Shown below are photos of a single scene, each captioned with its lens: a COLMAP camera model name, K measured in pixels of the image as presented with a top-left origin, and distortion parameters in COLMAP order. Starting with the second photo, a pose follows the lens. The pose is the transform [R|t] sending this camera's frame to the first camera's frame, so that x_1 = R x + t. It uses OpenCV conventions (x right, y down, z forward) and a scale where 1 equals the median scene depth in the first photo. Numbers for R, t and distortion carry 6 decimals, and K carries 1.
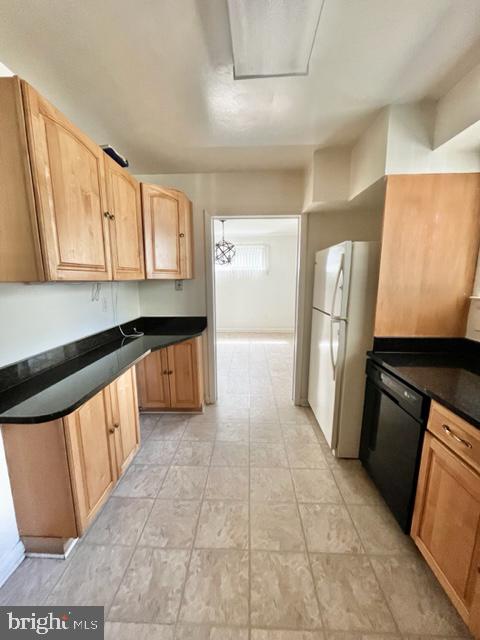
lens RADIAL K [[258.8, 0, 237.8], [0, 258.8, 320.4], [0, 0, 1]] dist [-0.004266, 0.000054]
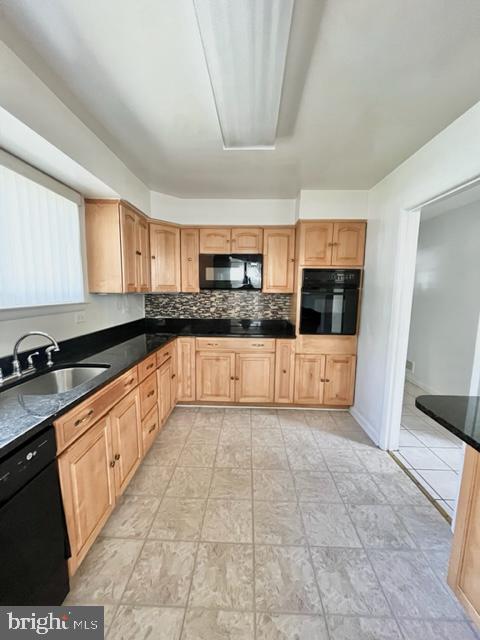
lens RADIAL K [[258.8, 0, 236.8], [0, 258.8, 321.5], [0, 0, 1]] dist [-0.004266, 0.000054]
pose [[-0.999979, -0.006539, -0.000012, 0.101304], [-0.006267, 0.957955, 0.286851, -0.228329], [-0.001864, 0.286844, -0.957975, 1.411433]]
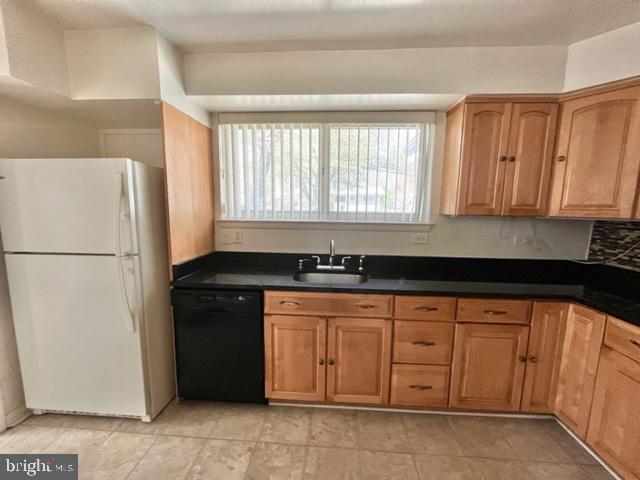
lens RADIAL K [[258.8, 0, 321.1], [0, 258.8, 240.7], [0, 0, 1]] dist [-0.004266, 0.000054]
pose [[0.022918, -0.121355, 0.992345, -0.486690], [0.151022, 0.981635, 0.116557, -0.064502], [-0.988265, 0.147194, 0.040824, 0.483674]]
